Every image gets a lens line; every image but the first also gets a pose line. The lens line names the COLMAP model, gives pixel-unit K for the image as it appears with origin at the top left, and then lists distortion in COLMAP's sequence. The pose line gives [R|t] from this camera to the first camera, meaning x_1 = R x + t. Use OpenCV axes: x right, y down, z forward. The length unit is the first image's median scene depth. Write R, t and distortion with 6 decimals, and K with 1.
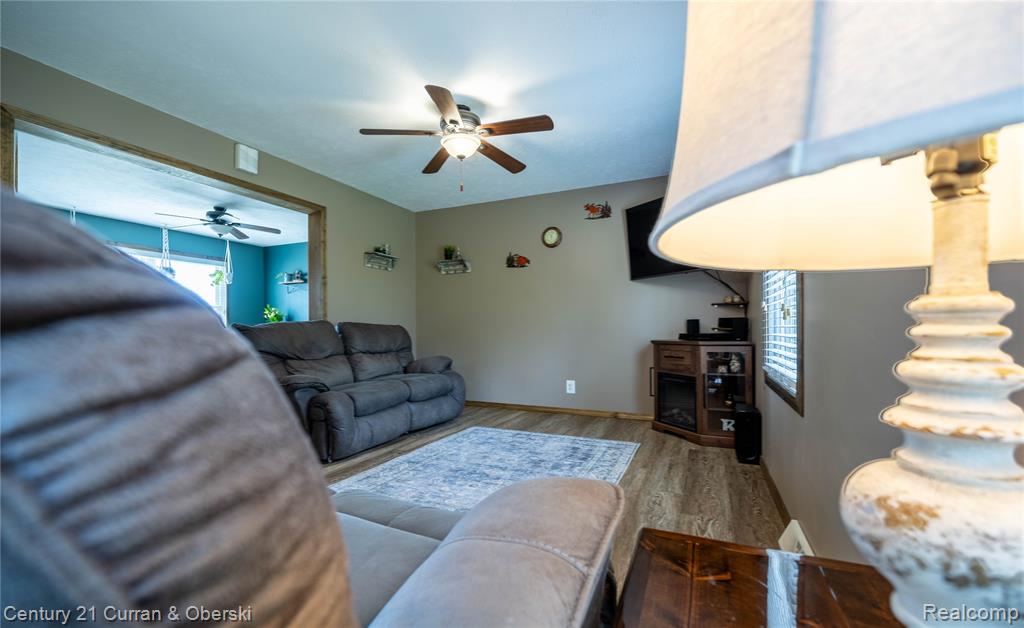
lens RADIAL K [[441.3, 0, 512.0], [0, 441.3, 314.0], [0, 0, 1]] dist [-0.001301, -0.000106]
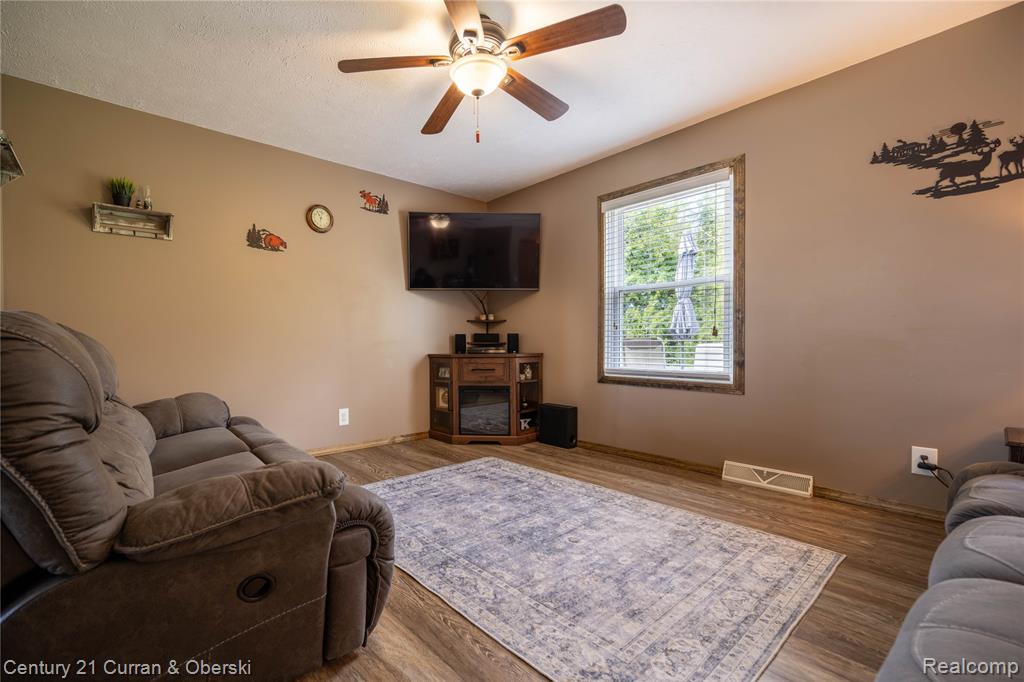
lens RADIAL K [[430.3, 0, 512.0], [0, 430.3, 341.0], [0, 0, 1]] dist [-0.000238, -0.000020]
pose [[0.422488, 0.006753, 0.906343, -0.594734], [-0.029879, 0.999533, 0.006480, 0.022235], [-0.905876, -0.029818, 0.422493, 0.560739]]
